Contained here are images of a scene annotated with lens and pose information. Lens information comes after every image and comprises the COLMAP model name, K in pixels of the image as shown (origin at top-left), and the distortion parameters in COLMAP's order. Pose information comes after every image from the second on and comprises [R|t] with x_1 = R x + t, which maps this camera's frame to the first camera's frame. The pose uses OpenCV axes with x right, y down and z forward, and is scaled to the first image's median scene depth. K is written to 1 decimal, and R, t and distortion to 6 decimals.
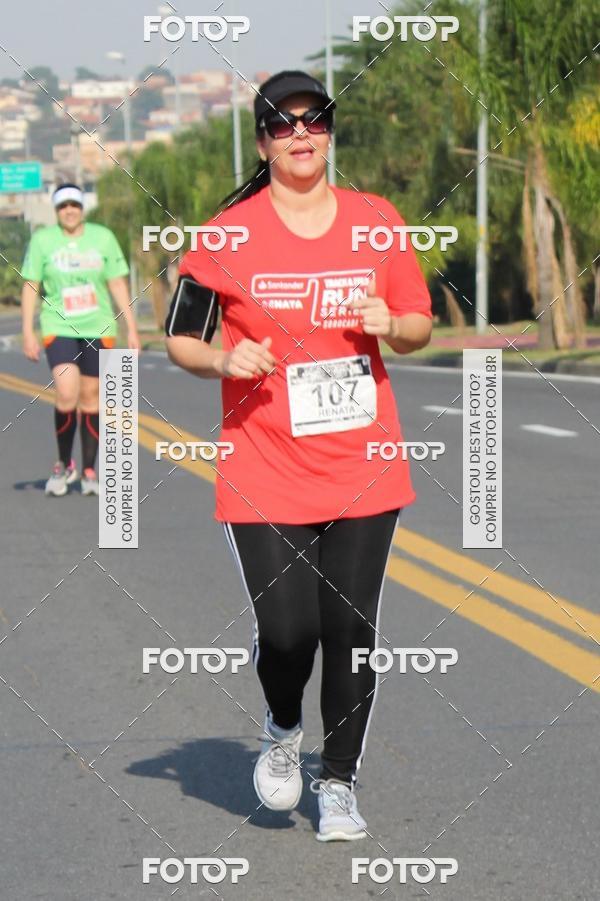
lens RADIAL K [[5196.6, 0, 553.6], [0, 5196.6, 449.7], [0, 0, 1]] dist [0.187156, 8.244211]
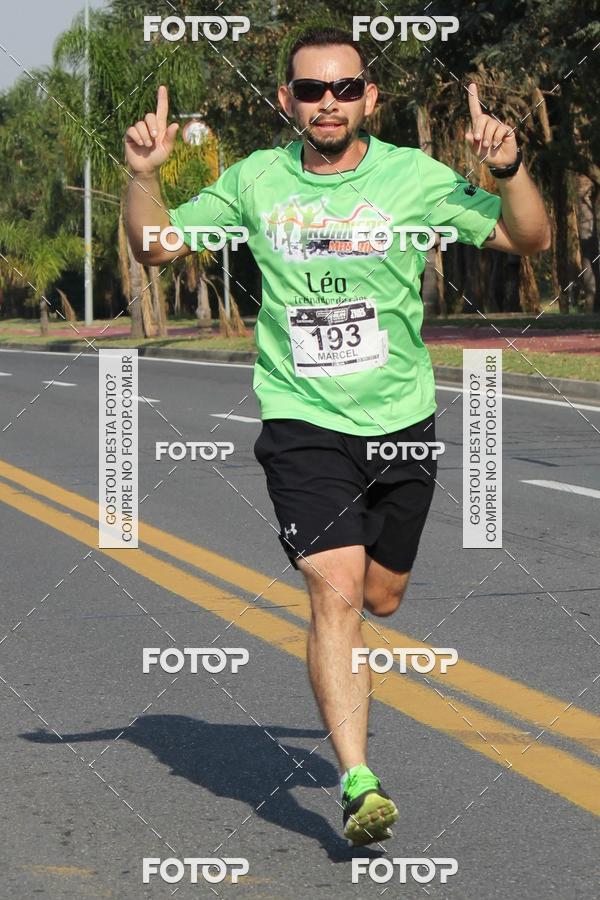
lens RADIAL K [[4806.2, 0, 480.6], [0, 4806.2, 453.0], [0, 0, 1]] dist [0.626819, -9.045682]
pose [[0.998790, -0.007979, 0.048523, 0.025873], [0.007761, 0.999959, 0.004682, 0.005043], [-0.048558, -0.004299, 0.998811, -0.232519]]
